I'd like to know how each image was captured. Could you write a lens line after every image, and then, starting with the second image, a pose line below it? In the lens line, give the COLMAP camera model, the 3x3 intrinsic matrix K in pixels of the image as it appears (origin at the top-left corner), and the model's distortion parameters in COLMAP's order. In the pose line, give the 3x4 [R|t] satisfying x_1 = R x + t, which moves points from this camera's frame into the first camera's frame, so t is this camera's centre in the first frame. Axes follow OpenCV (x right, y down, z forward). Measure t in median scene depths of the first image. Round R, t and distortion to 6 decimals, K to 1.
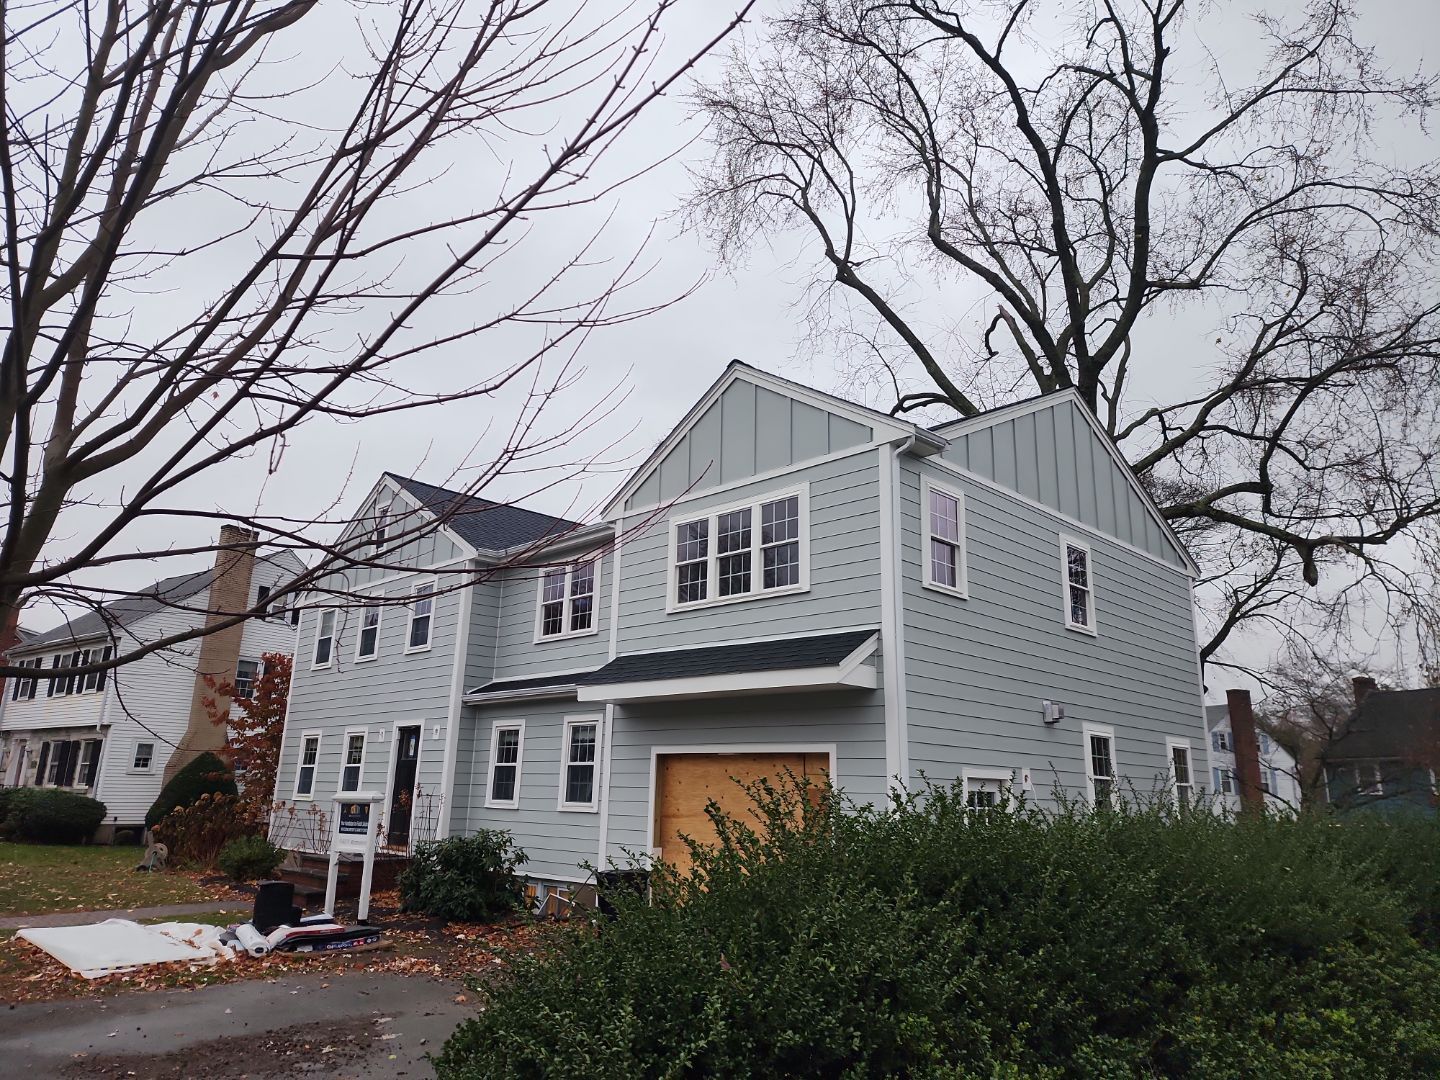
lens RADIAL K [[968.3, 0, 708.0], [0, 968.3, 531.8], [0, 0, 1]] dist [0.047840, -0.002553]
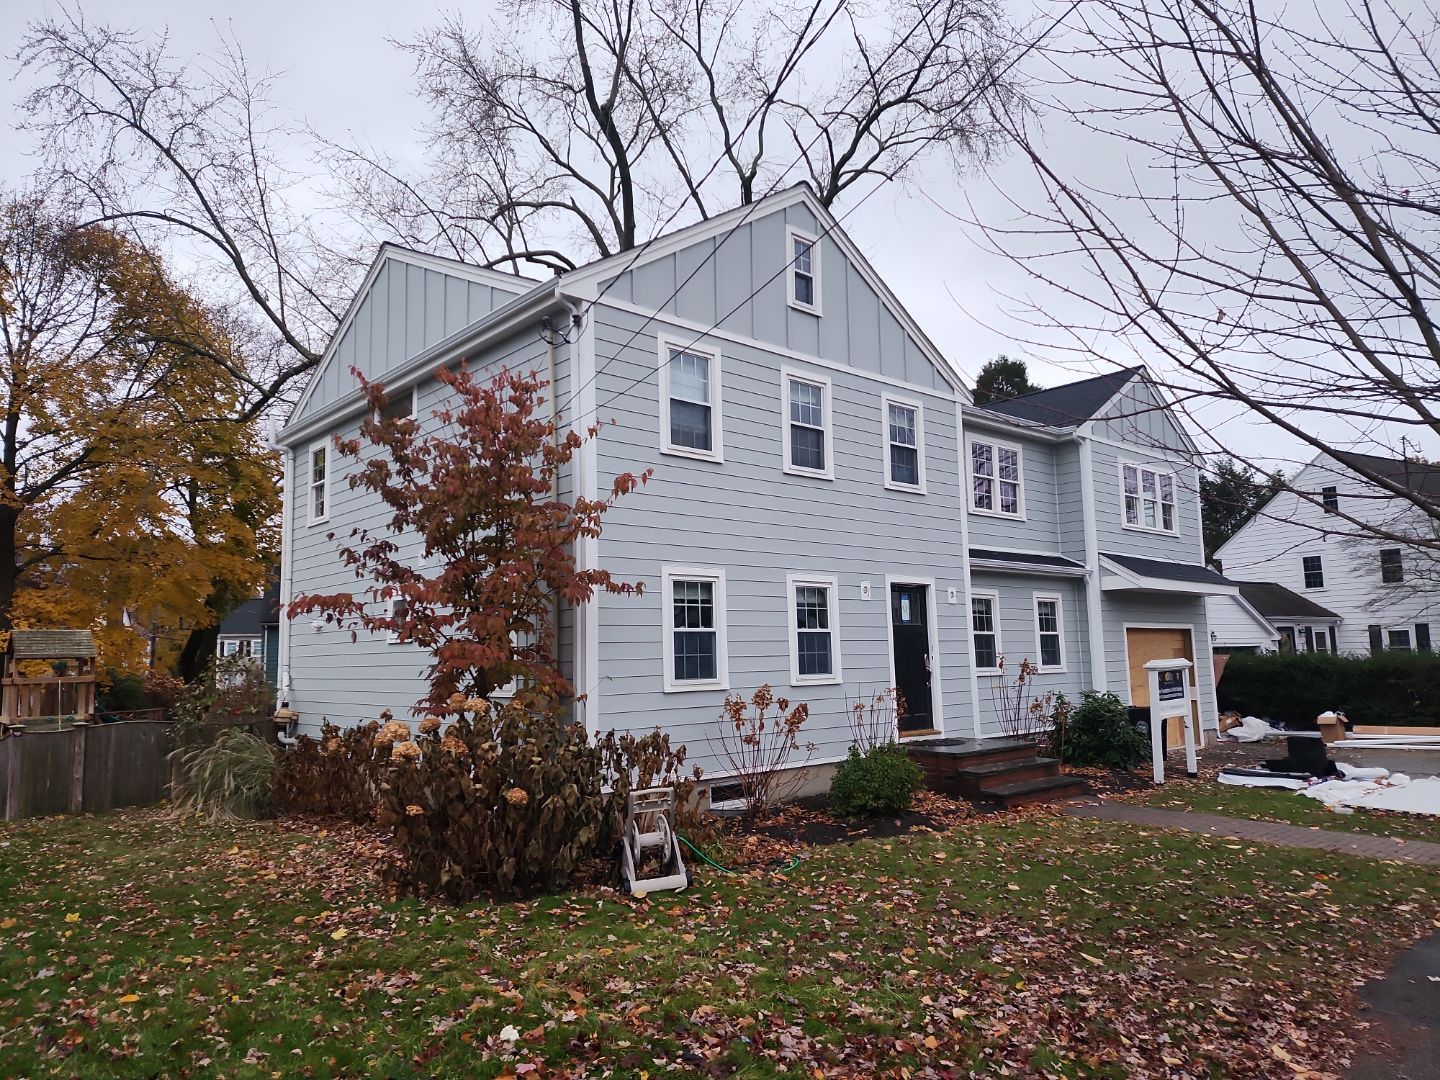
lens RADIAL K [[958.7, 0, 725.0], [0, 958.7, 549.0], [0, 0, 1]] dist [0.084416, -0.062283]
pose [[0.042739, 0.089643, 0.995057, -1.142815], [-0.236350, 0.968604, -0.077109, 0.281034], [-0.970728, -0.231886, 0.062584, 1.159786]]
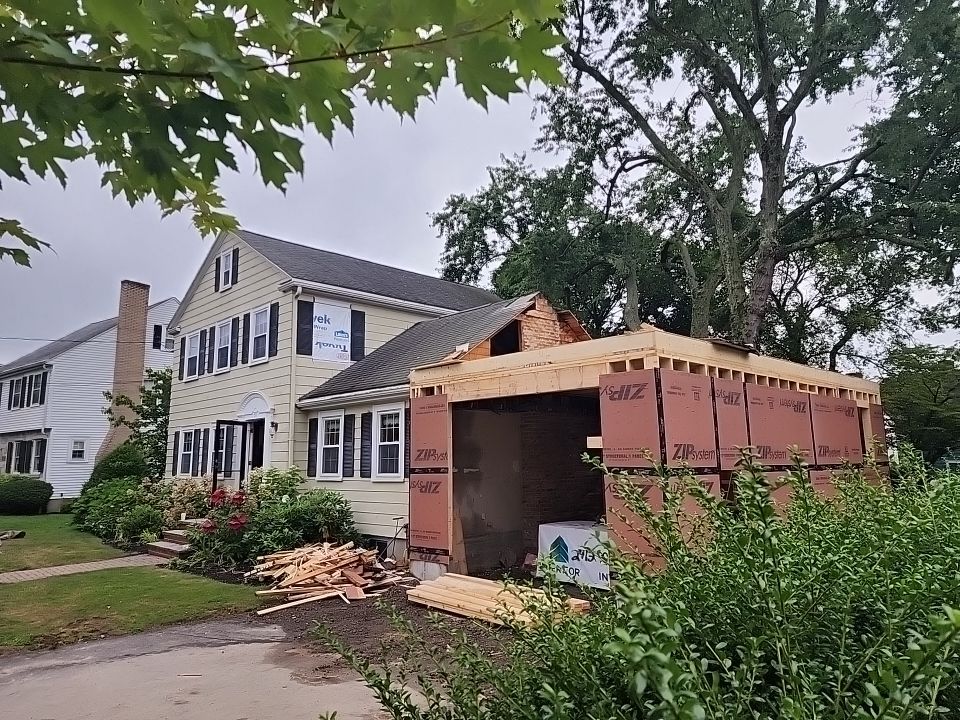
lens RADIAL K [[656.7, 0, 478.5], [0, 656.7, 346.6], [0, 0, 1]] dist [0.029956, -0.002406]
pose [[0.999172, -0.040423, -0.004629, -0.006112], [0.040677, 0.994994, 0.091282, 0.037130], [0.000916, -0.091395, 0.995814, 0.149787]]
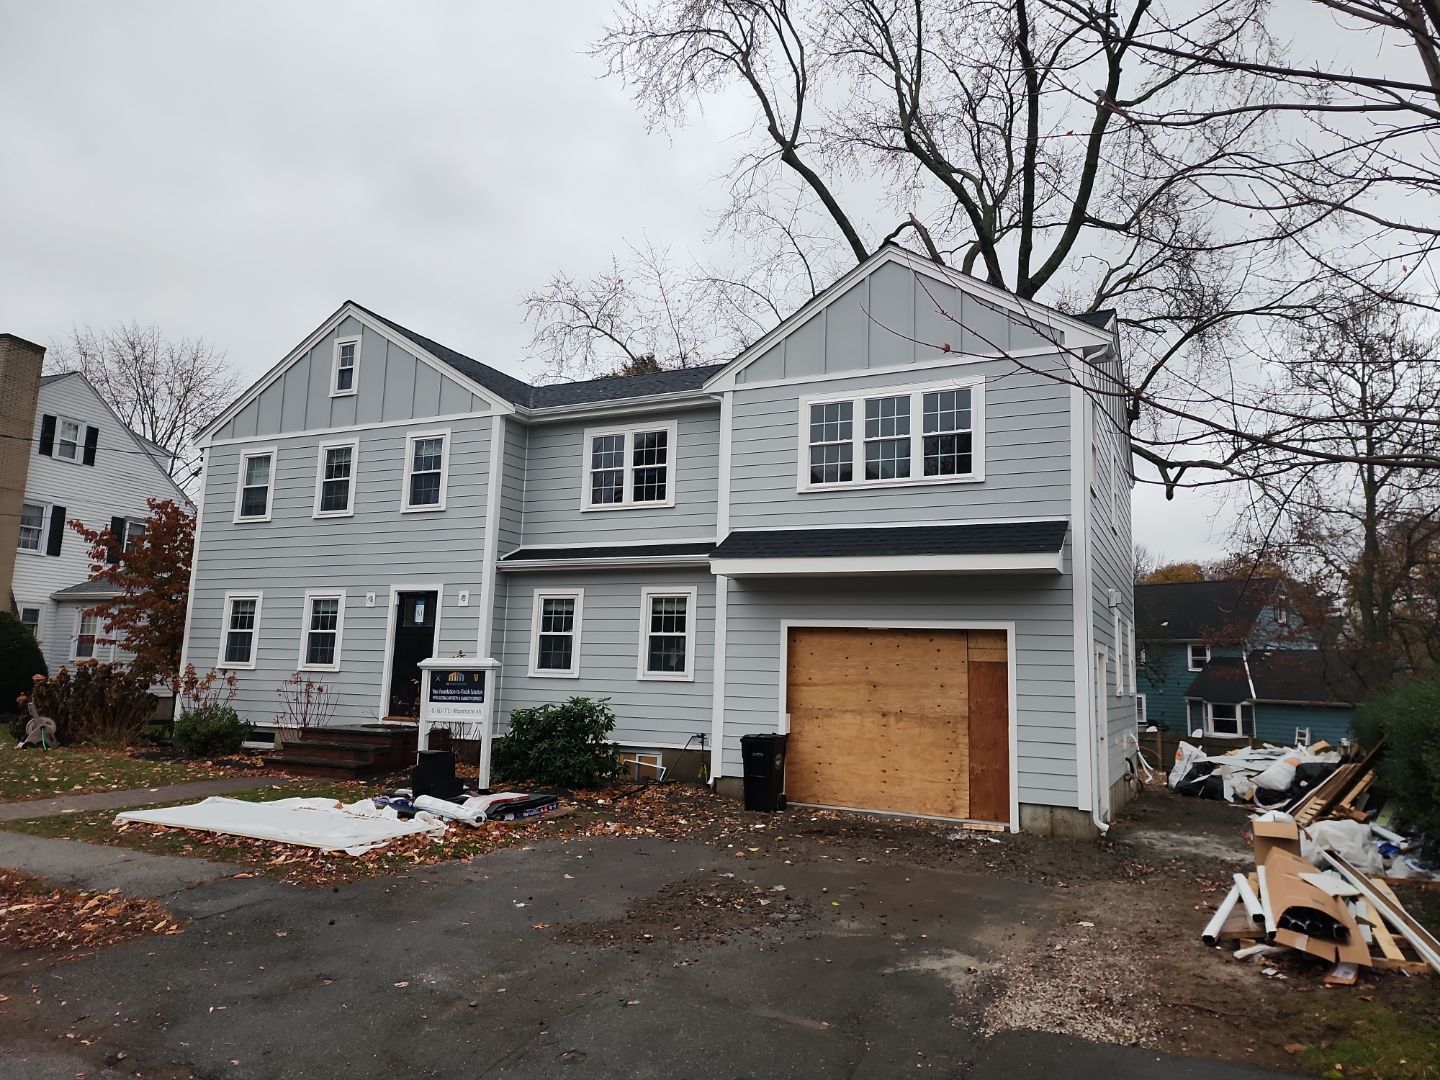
lens RADIAL K [[958.7, 0, 725.0], [0, 958.7, 549.0], [0, 0, 1]] dist [0.084416, -0.062283]
pose [[0.940873, 0.047306, 0.335441, -0.358453], [-0.094003, 0.987774, 0.124365, 0.020812], [-0.325456, -0.148544, 0.933816, 0.063858]]
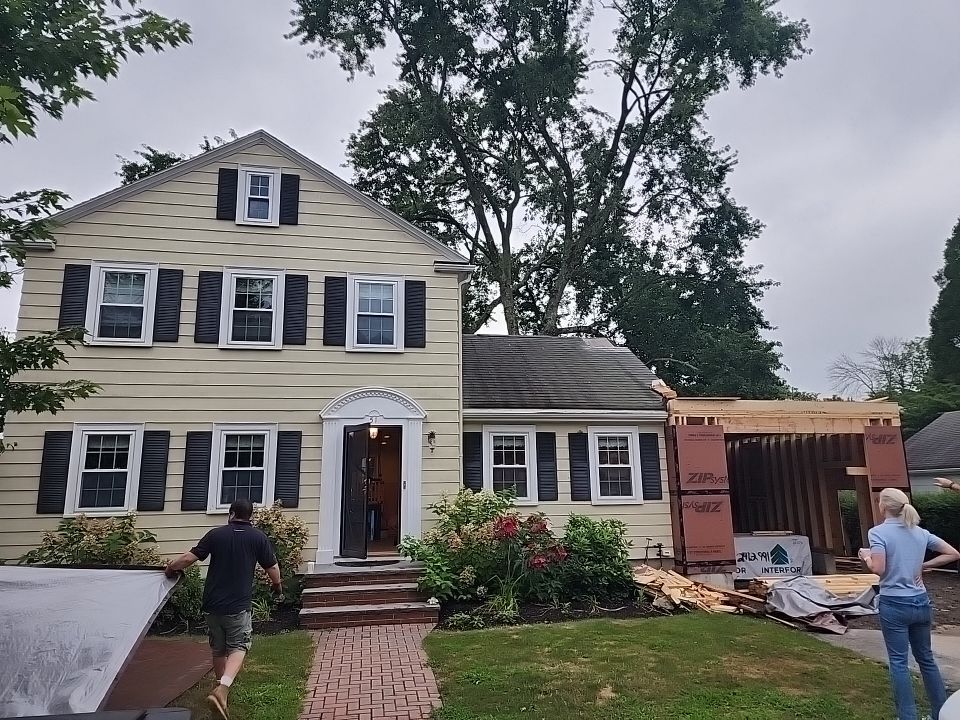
lens RADIAL K [[620.2, 0, 476.8], [0, 620.2, 380.6], [0, 0, 1]] dist [0.076852, -0.065299]
pose [[0.567426, 0.113009, 0.815632, -0.785508], [-0.186001, 0.982526, -0.006734, 0.147636], [-0.802141, -0.147888, 0.578531, 0.606317]]
